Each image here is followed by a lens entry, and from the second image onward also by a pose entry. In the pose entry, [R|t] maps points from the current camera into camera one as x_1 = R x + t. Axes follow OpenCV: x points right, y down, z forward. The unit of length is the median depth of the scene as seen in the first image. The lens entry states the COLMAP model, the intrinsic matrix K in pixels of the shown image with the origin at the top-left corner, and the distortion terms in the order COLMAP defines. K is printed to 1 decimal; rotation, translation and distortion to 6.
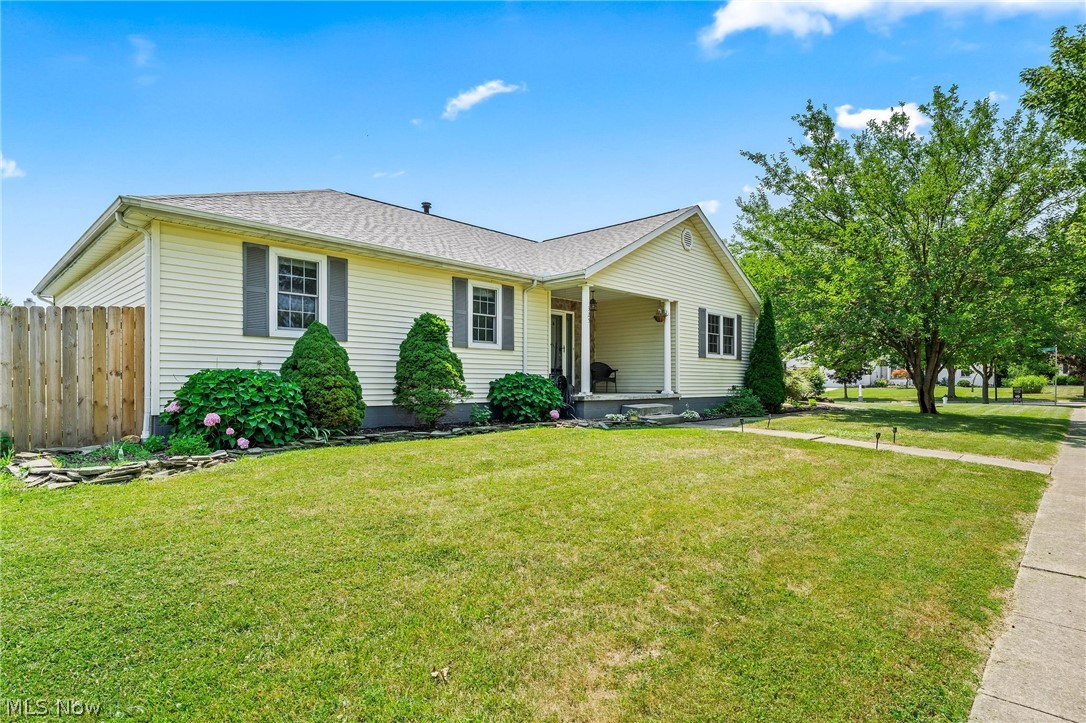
lens RADIAL K [[587.4, 0, 543.0], [0, 587.4, 361.5], [0, 0, 1]] dist [0.000693, 0.000579]
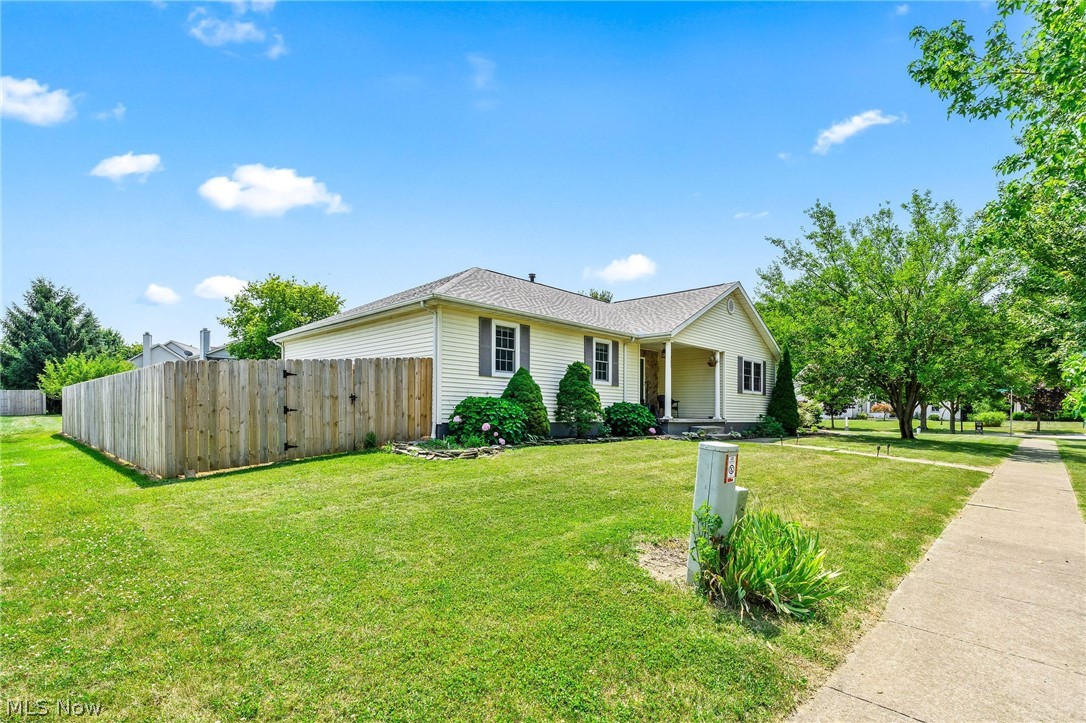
lens RADIAL K [[540.6, 0, 537.3], [0, 540.6, 379.3], [0, 0, 1]] dist [0.003004, 0.000176]
pose [[0.999789, 0.017876, -0.010112, -0.193006], [-0.018089, 0.999608, -0.021366, -0.003332], [0.009726, 0.021545, 0.999721, -0.262138]]
